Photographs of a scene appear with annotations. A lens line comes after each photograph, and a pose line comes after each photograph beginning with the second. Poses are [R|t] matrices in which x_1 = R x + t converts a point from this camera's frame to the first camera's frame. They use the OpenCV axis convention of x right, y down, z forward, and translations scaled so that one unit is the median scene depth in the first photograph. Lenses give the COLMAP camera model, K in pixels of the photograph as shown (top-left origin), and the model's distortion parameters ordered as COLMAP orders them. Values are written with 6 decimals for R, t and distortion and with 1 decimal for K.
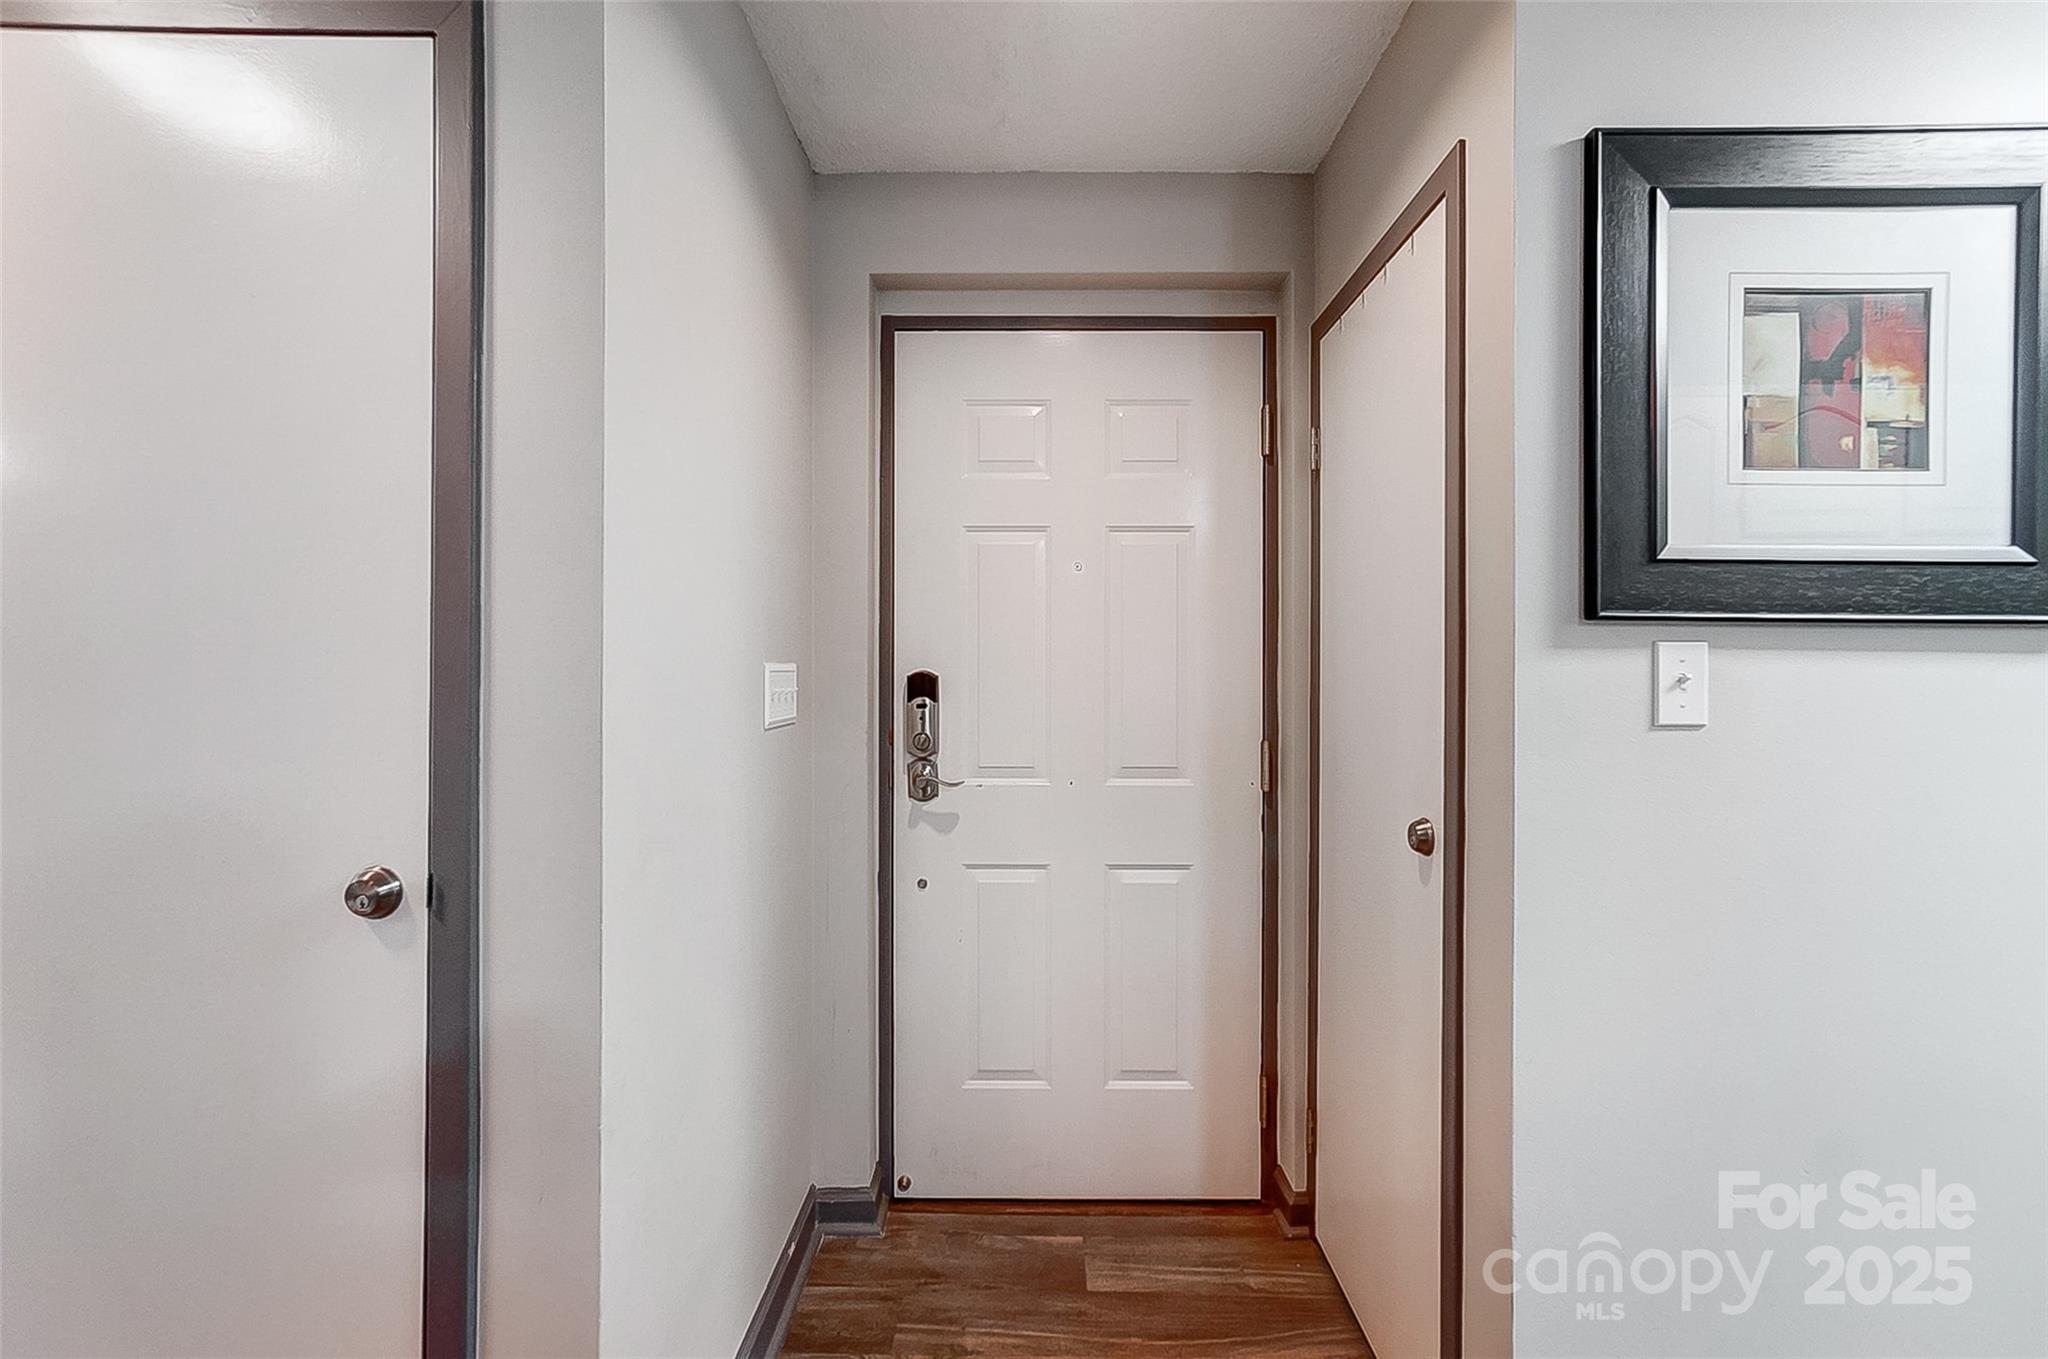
lens RADIAL K [[897.7, 0, 999.1], [0, 897.7, 671.5], [0, 0, 1]] dist [0.001006, 0.000629]
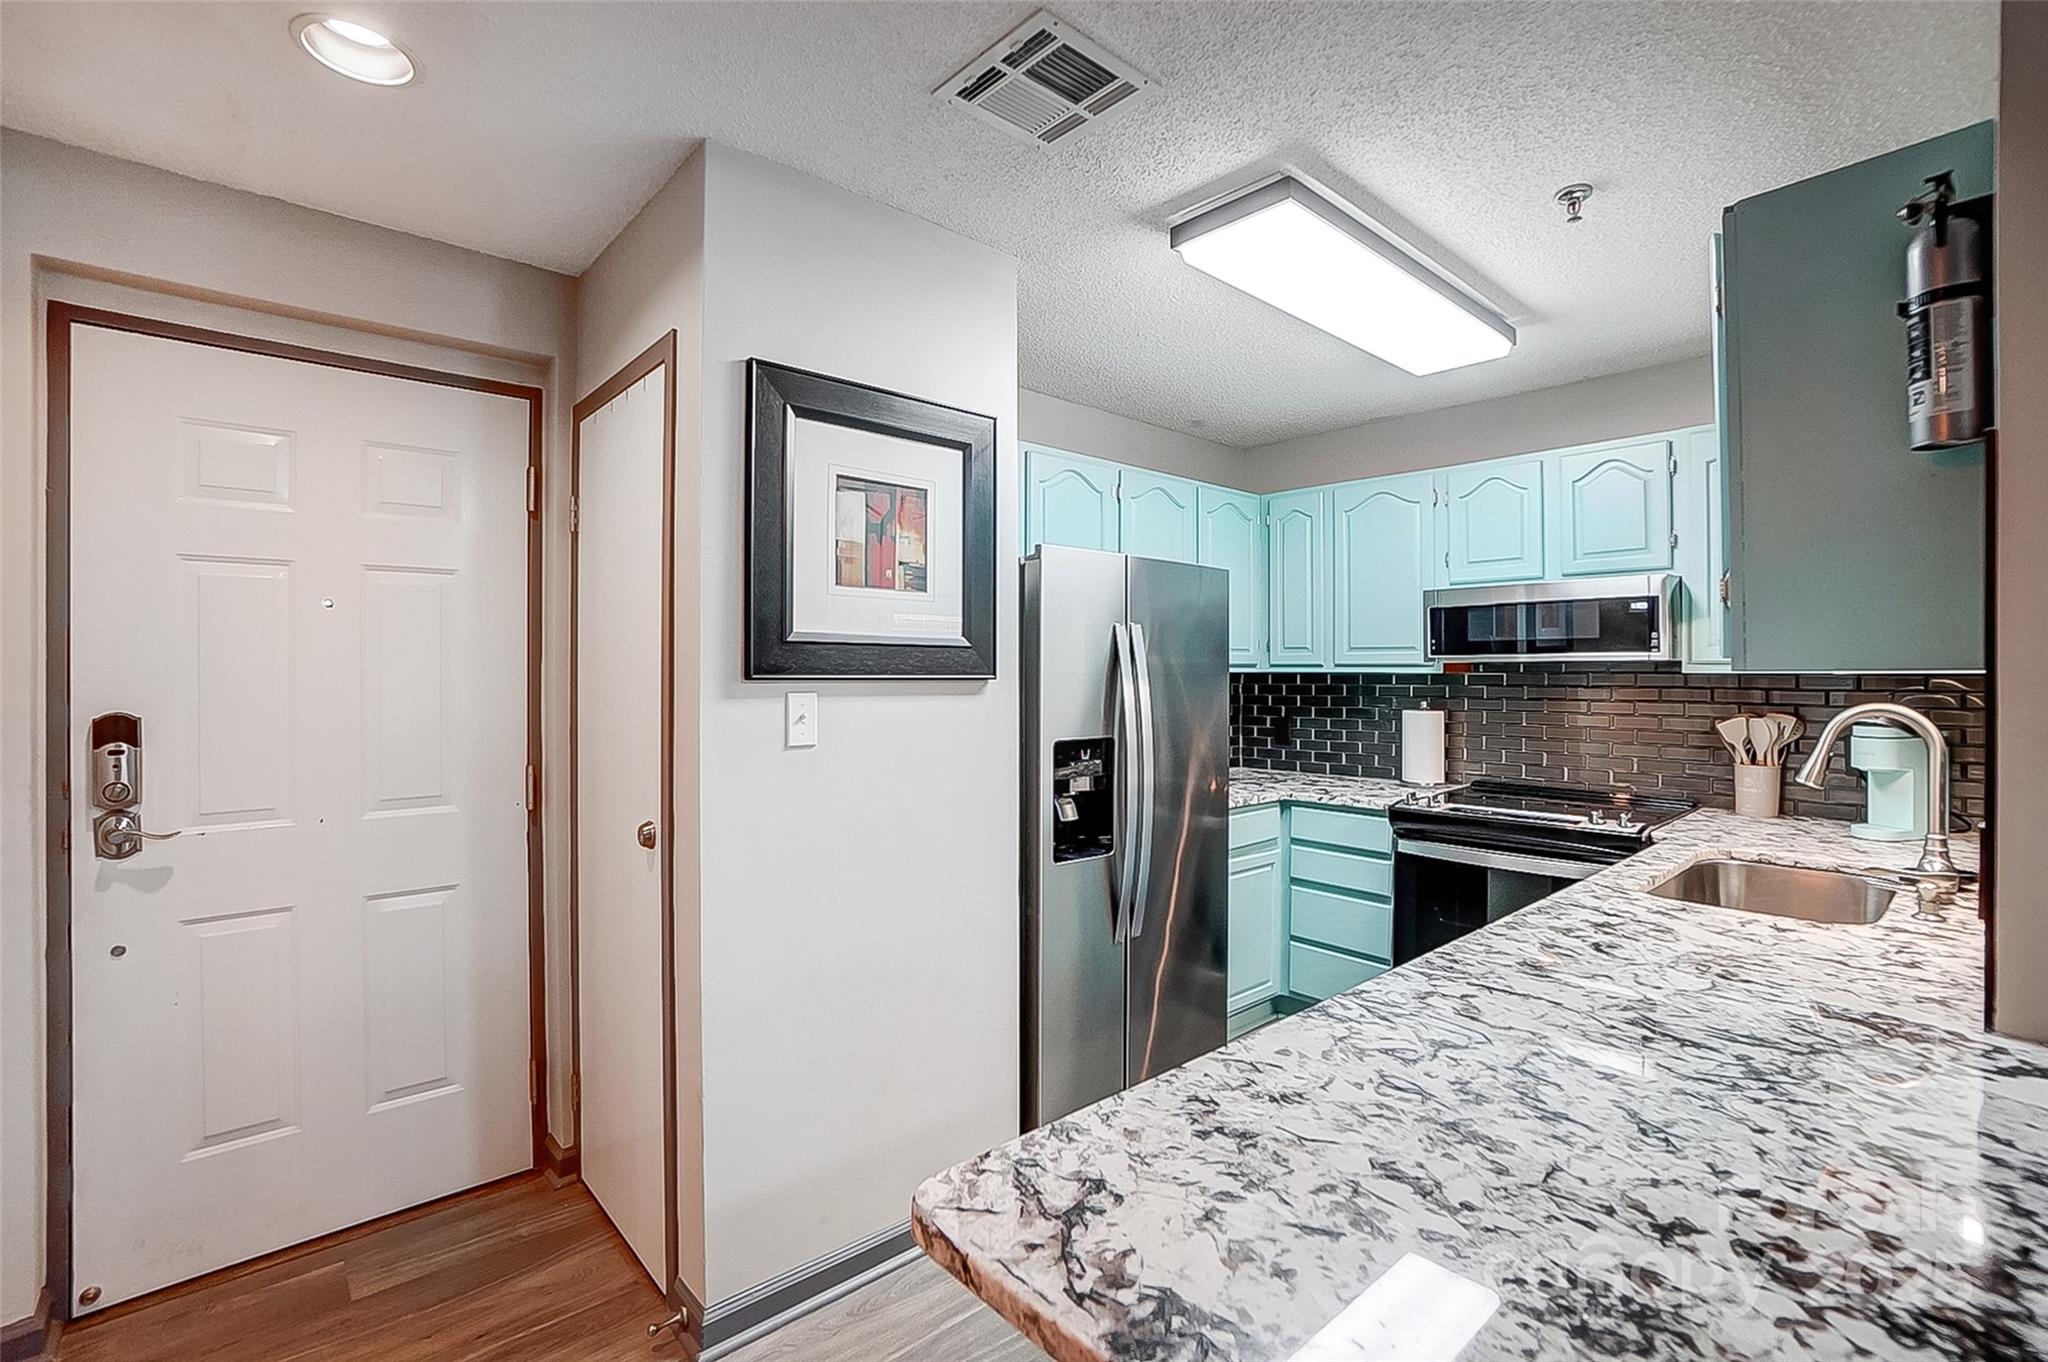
lens RADIAL K [[910.3, 0, 1020.1], [0, 910.3, 677.1], [0, 0, 1]] dist [-0.058807, 0.020762]
pose [[0.723438, -0.003614, 0.690380, -0.035732], [-0.001068, 0.999979, 0.006353, -0.043164], [-0.690388, -0.005333, 0.723419, -0.249356]]
